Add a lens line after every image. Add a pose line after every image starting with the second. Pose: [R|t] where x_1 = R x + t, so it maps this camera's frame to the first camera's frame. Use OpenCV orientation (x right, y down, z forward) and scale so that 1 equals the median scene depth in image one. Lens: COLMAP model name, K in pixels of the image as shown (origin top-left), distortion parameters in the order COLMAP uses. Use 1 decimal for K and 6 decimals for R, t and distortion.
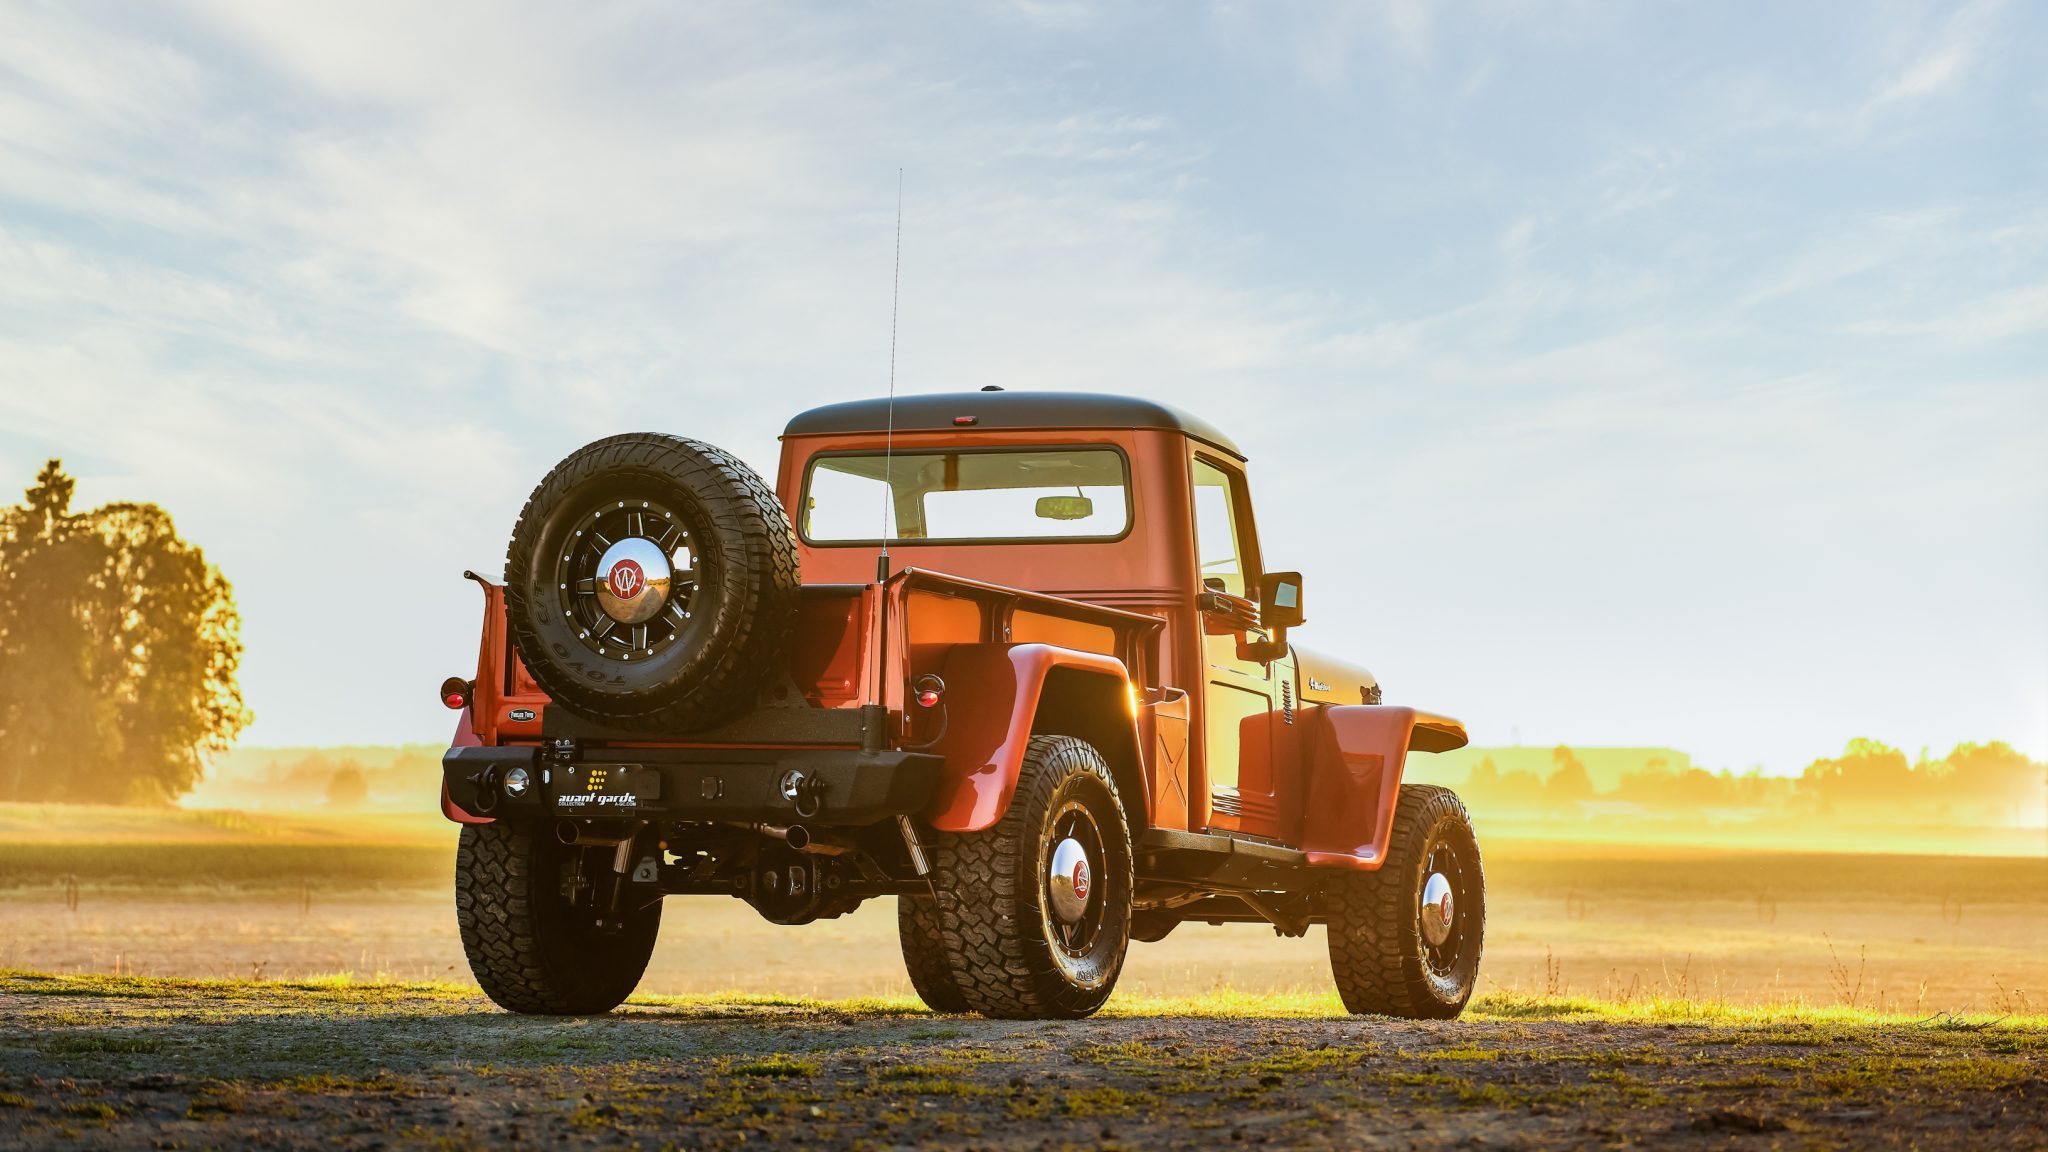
lens RADIAL K [[7956.2, 0, 1024.0], [0, 7956.2, 576.0], [0, 0, 1]] dist [0.309927, 2.641460]
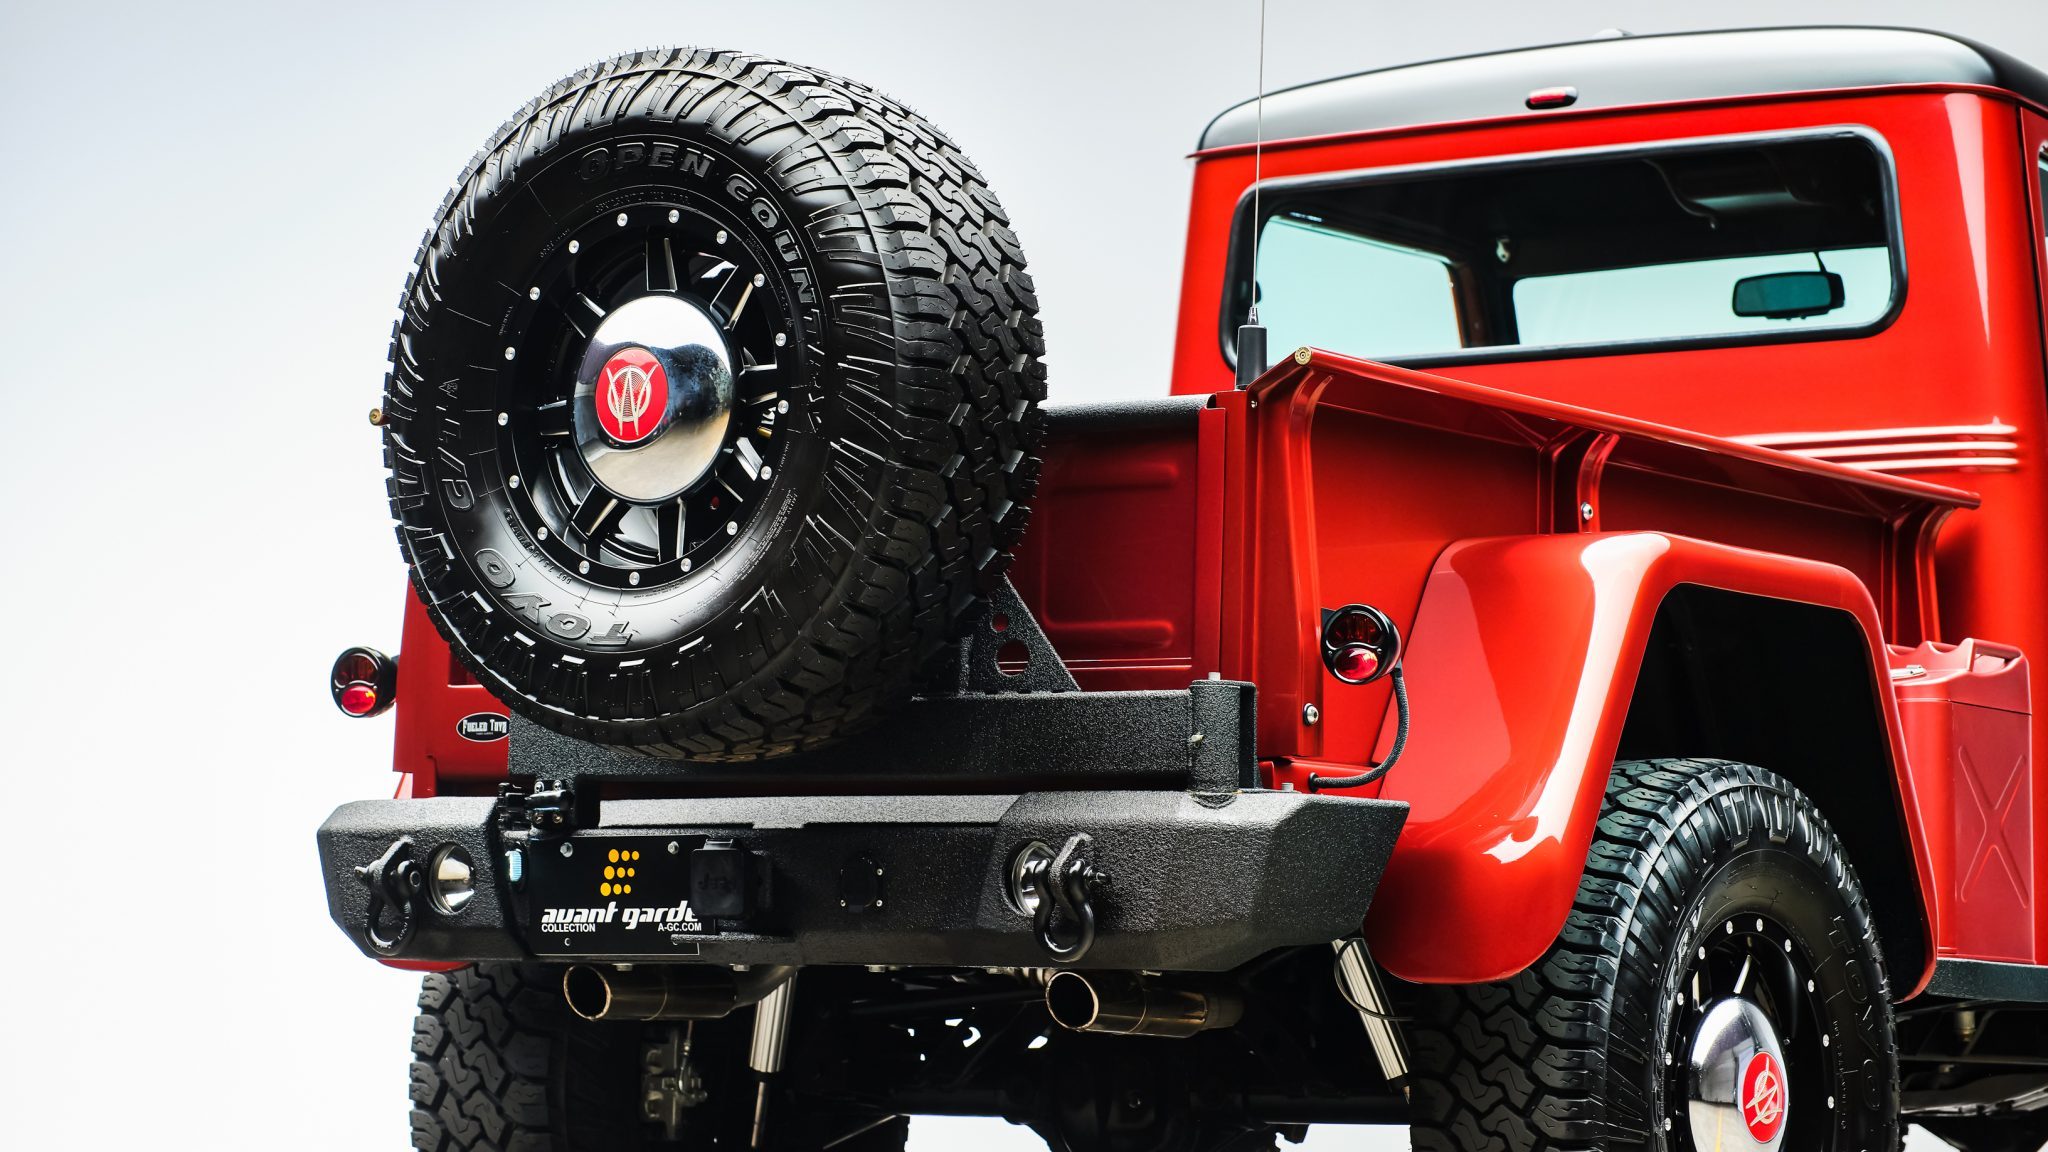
lens RADIAL K [[6277.1, 0, 1024.0], [0, 6277.1, 576.0], [0, 0, 1]] dist [0.018489, -0.732129]
pose [[0.985182, -0.023859, -0.169846, 0.024948], [0.020967, 0.999603, -0.018802, 0.015710], [0.170228, 0.014962, 0.985291, 0.638587]]
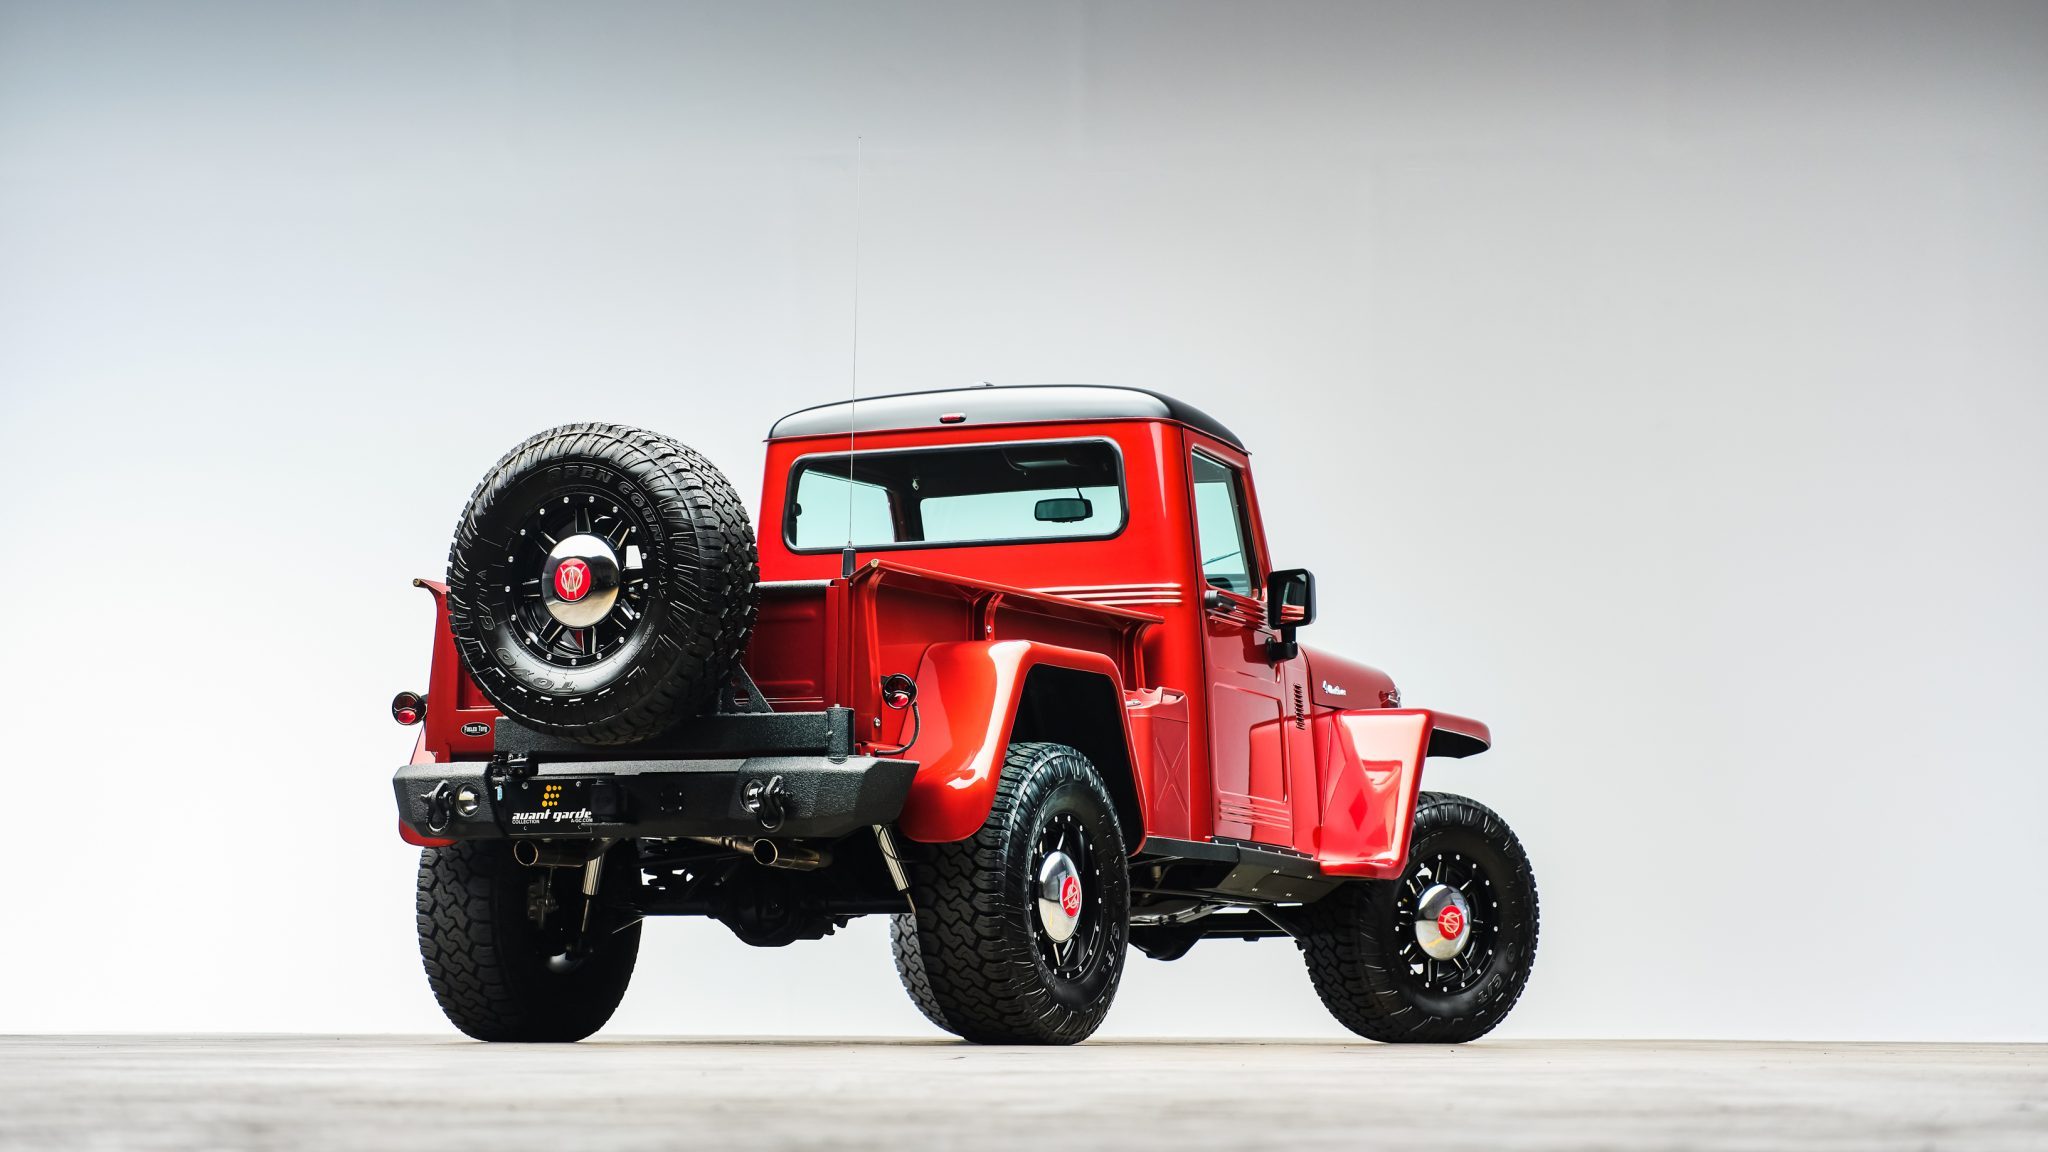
lens RADIAL K [[6277.1, 0, 1024.0], [0, 6277.1, 576.0], [0, 0, 1]] dist [0.018489, -0.732129]
pose [[0.999348, -0.022486, -0.028231, 0.022456], [0.021966, 0.999586, -0.018572, 0.014046], [0.028637, 0.017940, 0.999429, 0.249846]]
